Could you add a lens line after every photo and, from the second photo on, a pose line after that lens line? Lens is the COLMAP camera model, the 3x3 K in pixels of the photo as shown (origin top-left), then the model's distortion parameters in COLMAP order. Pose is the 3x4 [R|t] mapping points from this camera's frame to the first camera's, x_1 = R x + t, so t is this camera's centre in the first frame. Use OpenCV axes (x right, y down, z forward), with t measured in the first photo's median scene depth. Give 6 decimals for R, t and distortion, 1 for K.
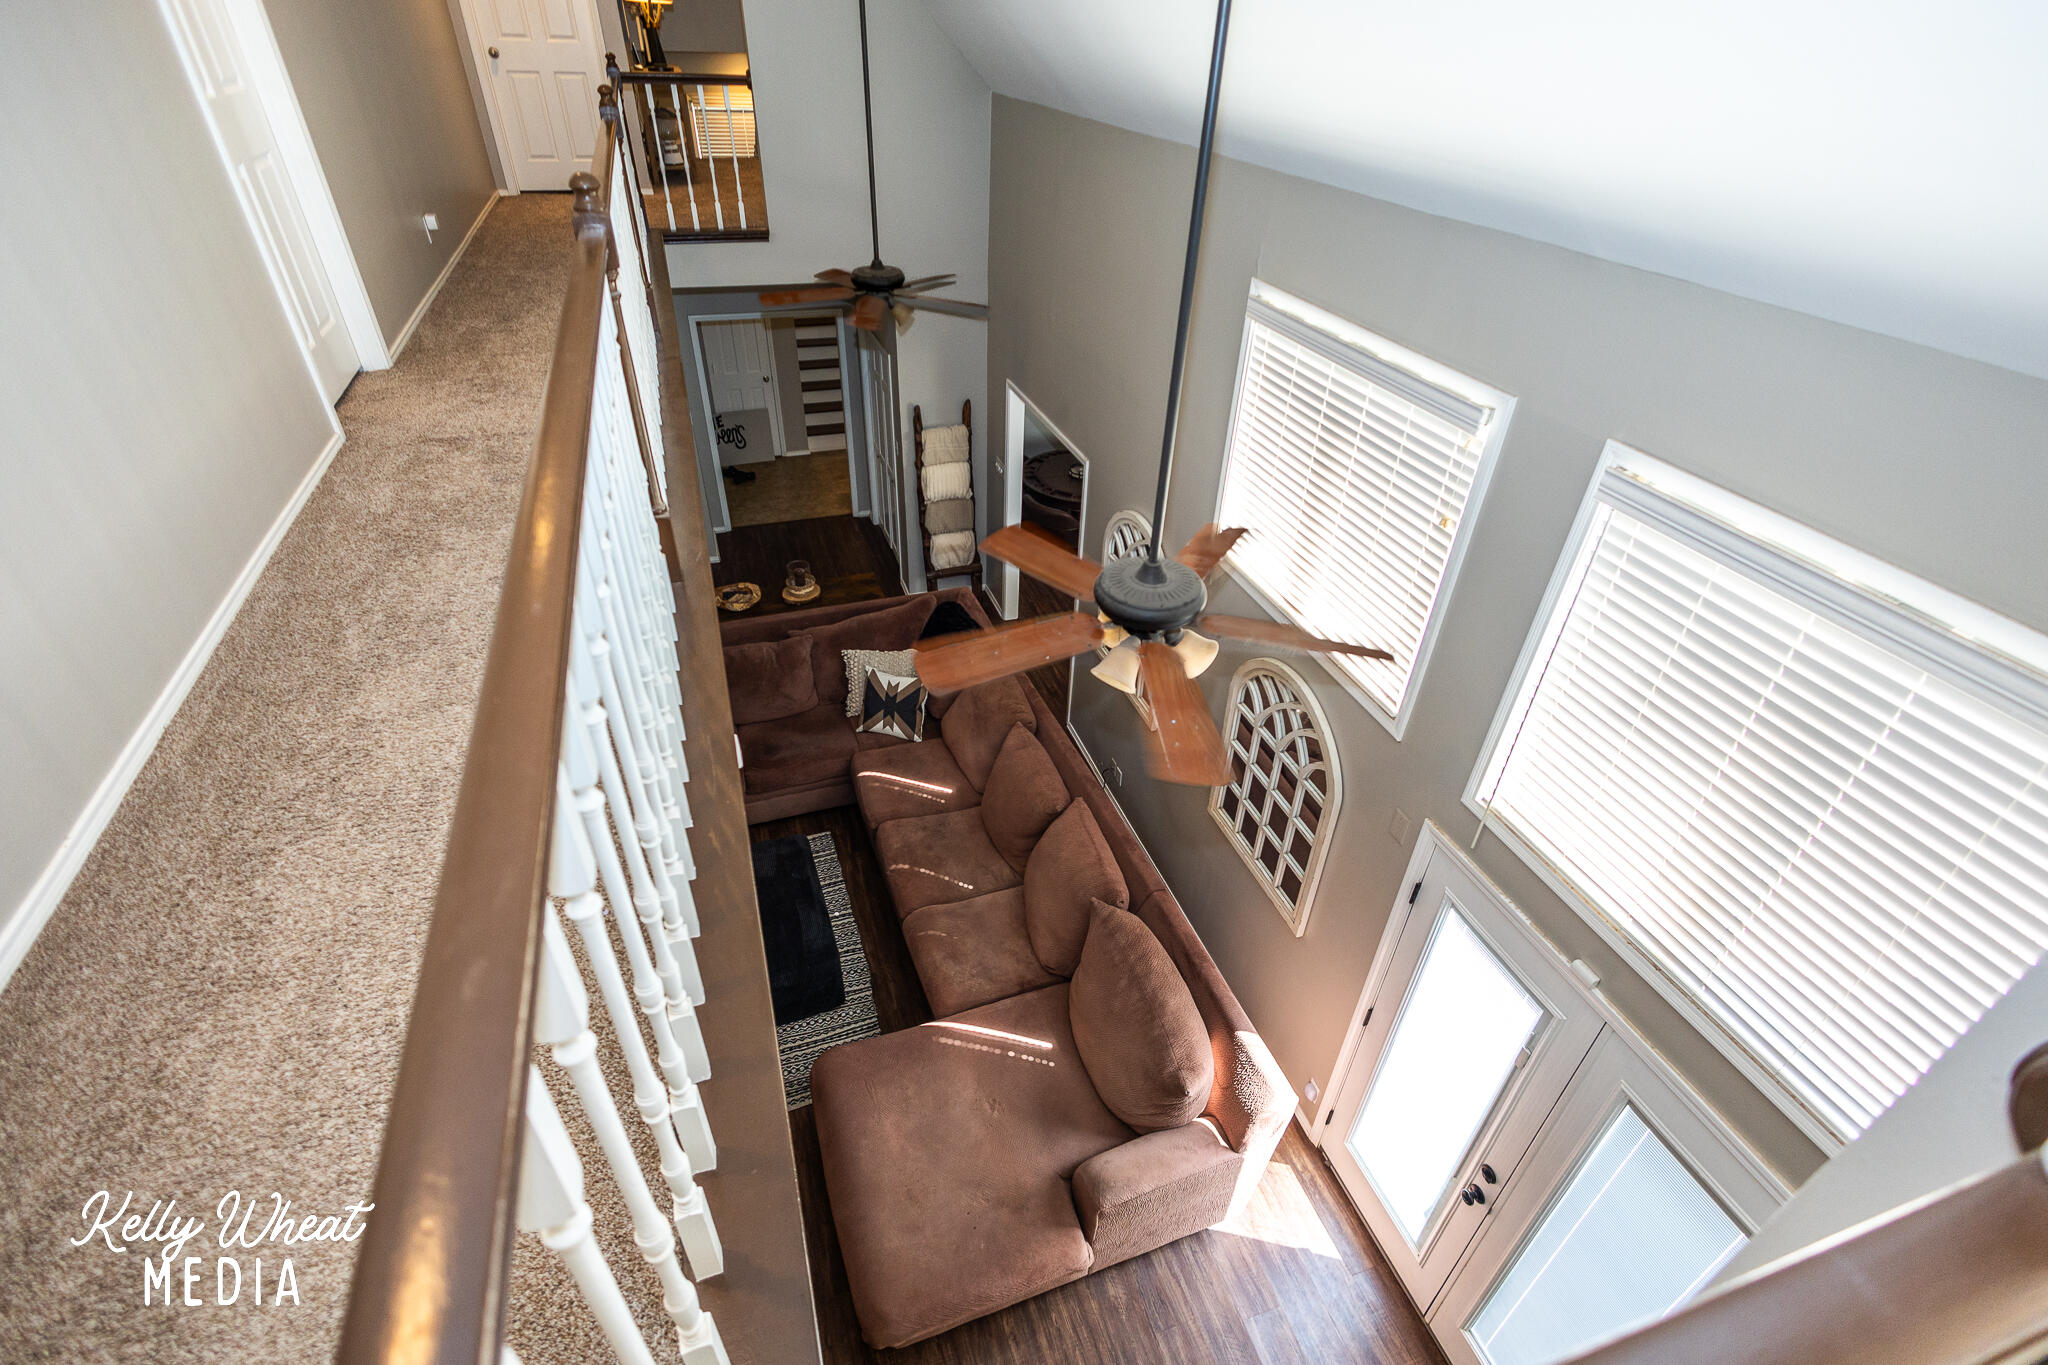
lens RADIAL K [[951.4, 0, 1002.7], [0, 951.4, 639.6], [0, 0, 1]] dist [-0.004062, -0.000333]
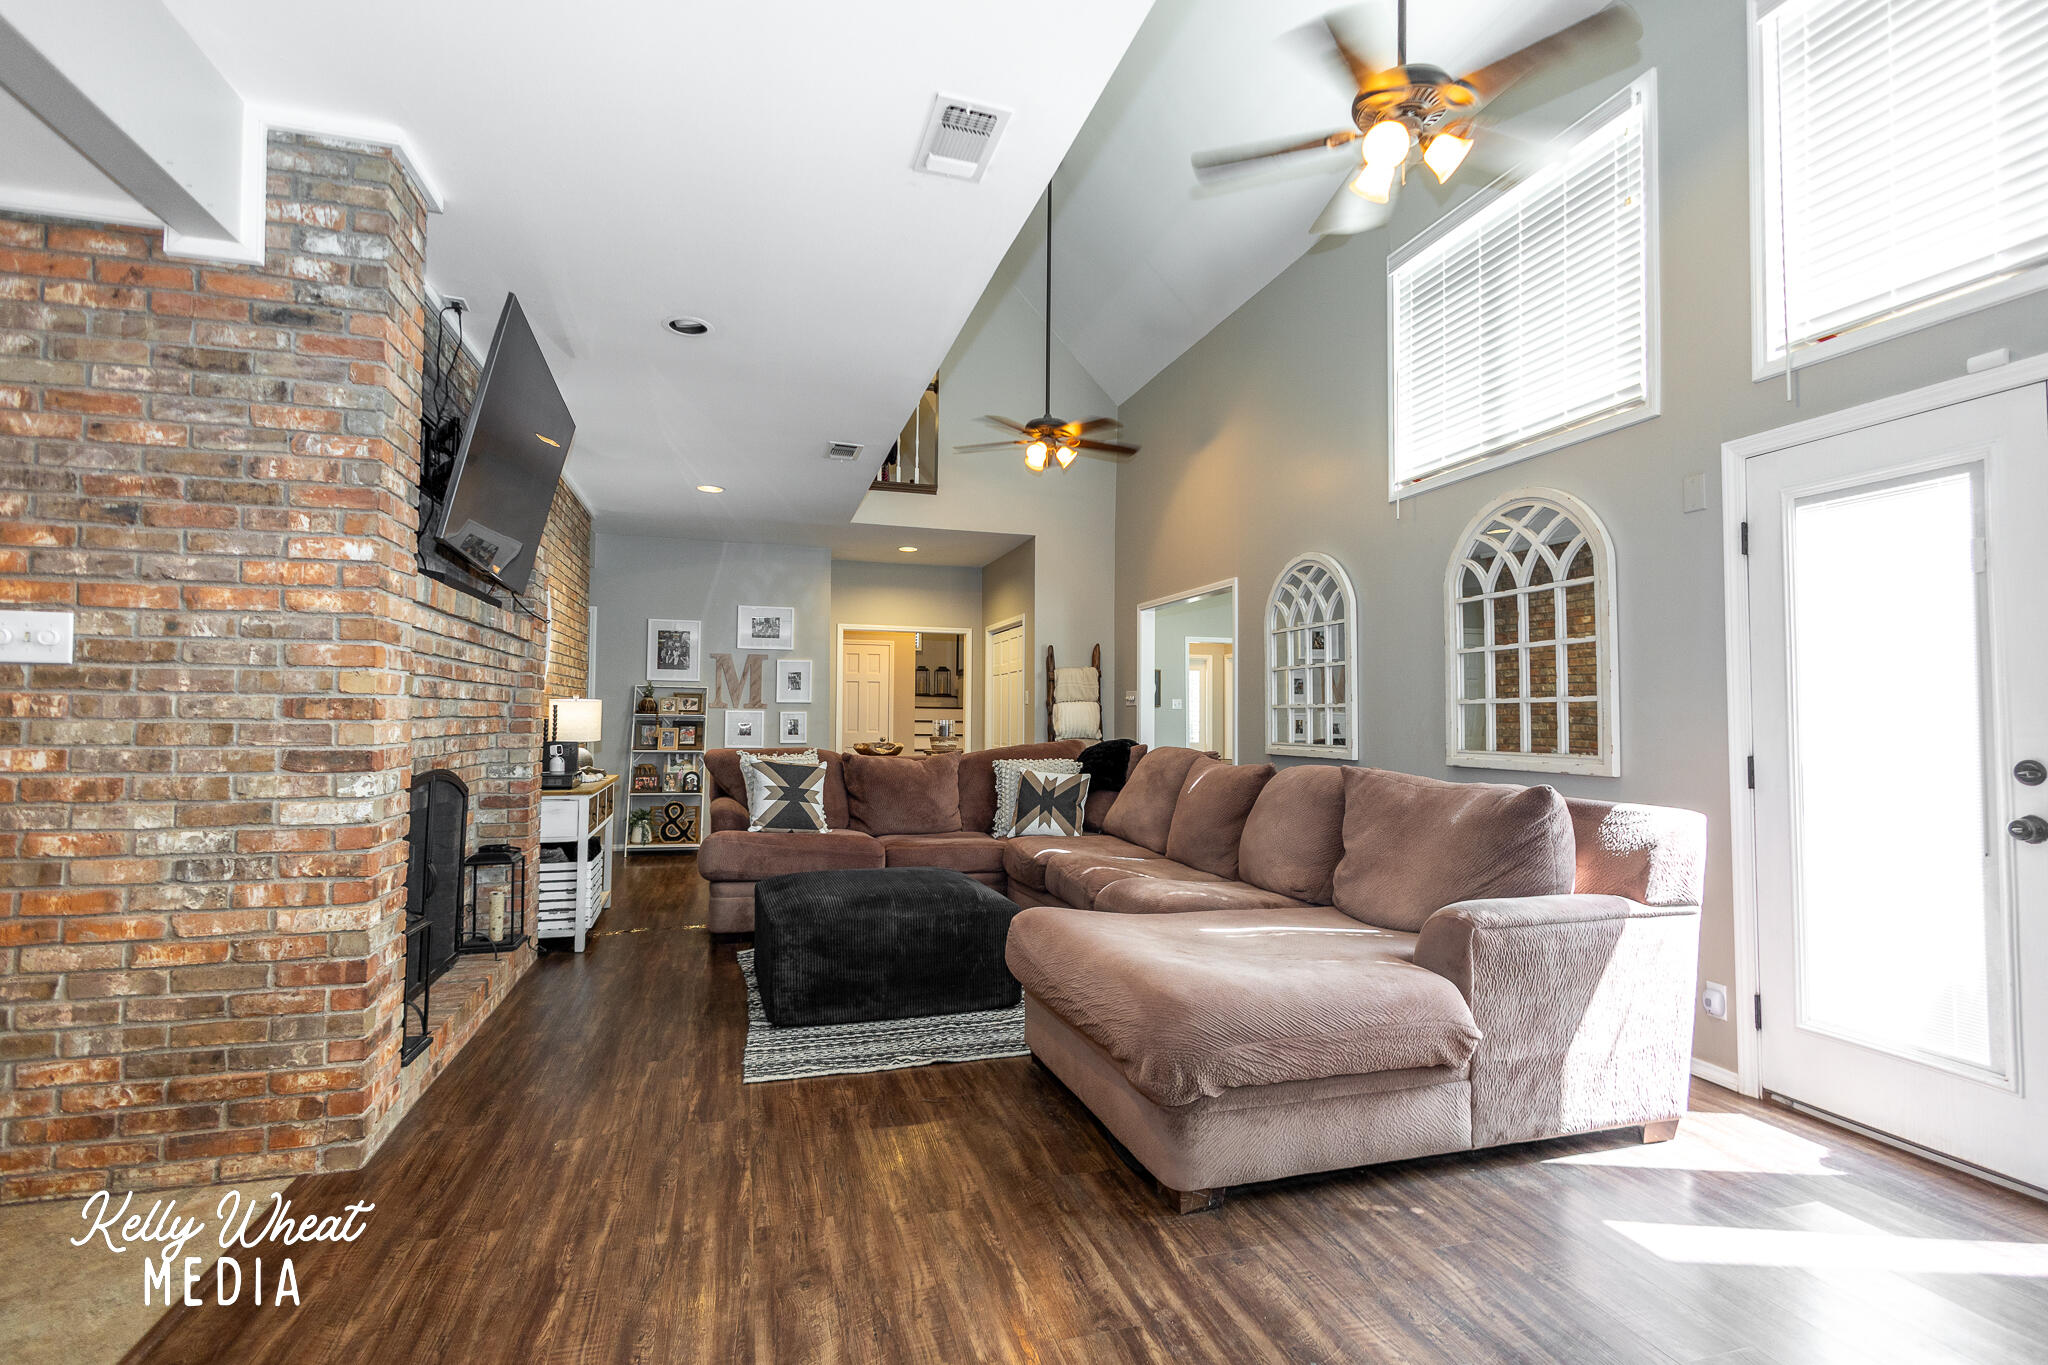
lens RADIAL K [[949.1, 0, 1004.7], [0, 949.1, 685.7], [0, 0, 1]] dist [0.009836, -0.003152]
pose [[0.999358, -0.002203, -0.035752, -0.125577], [-0.019775, 0.798291, -0.601947, 0.529045], [0.029867, 0.602268, 0.797735, 0.205925]]
